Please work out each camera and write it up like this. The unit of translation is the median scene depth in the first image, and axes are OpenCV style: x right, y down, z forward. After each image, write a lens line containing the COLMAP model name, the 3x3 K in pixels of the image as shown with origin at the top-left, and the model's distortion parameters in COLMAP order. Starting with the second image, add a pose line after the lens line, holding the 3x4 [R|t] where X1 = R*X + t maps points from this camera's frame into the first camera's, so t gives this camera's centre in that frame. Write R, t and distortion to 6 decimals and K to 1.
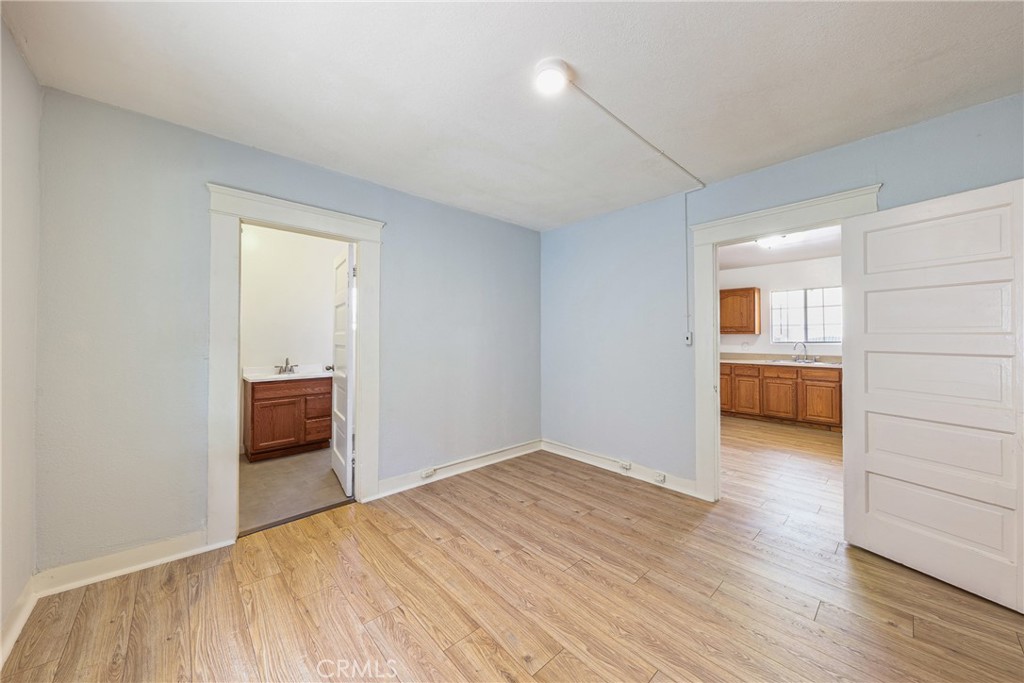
lens RADIAL K [[363.0, 0, 508.6], [0, 363.0, 334.8], [0, 0, 1]] dist [-0.003378, -0.000697]
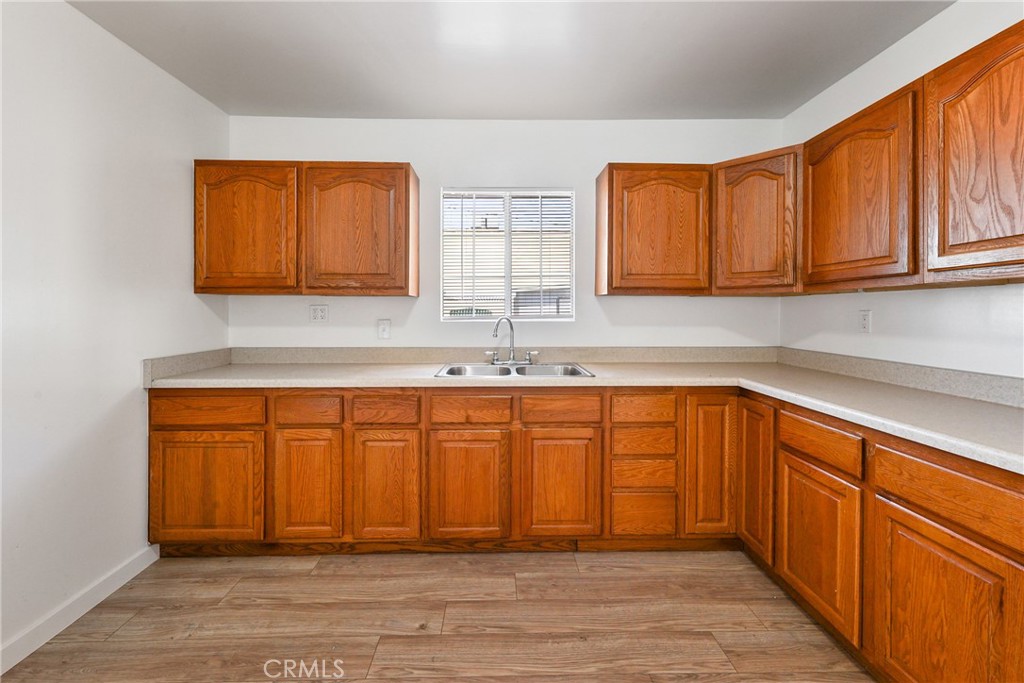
lens RADIAL K [[420.5, 0, 499.5], [0, 420.5, 310.9], [0, 0, 1]] dist [0.000260, -0.000189]
pose [[0.667129, 0.003859, 0.744932, 0.469580], [-0.011274, 0.999924, 0.004917, 0.011790], [-0.744857, -0.011679, 0.667122, 0.713751]]
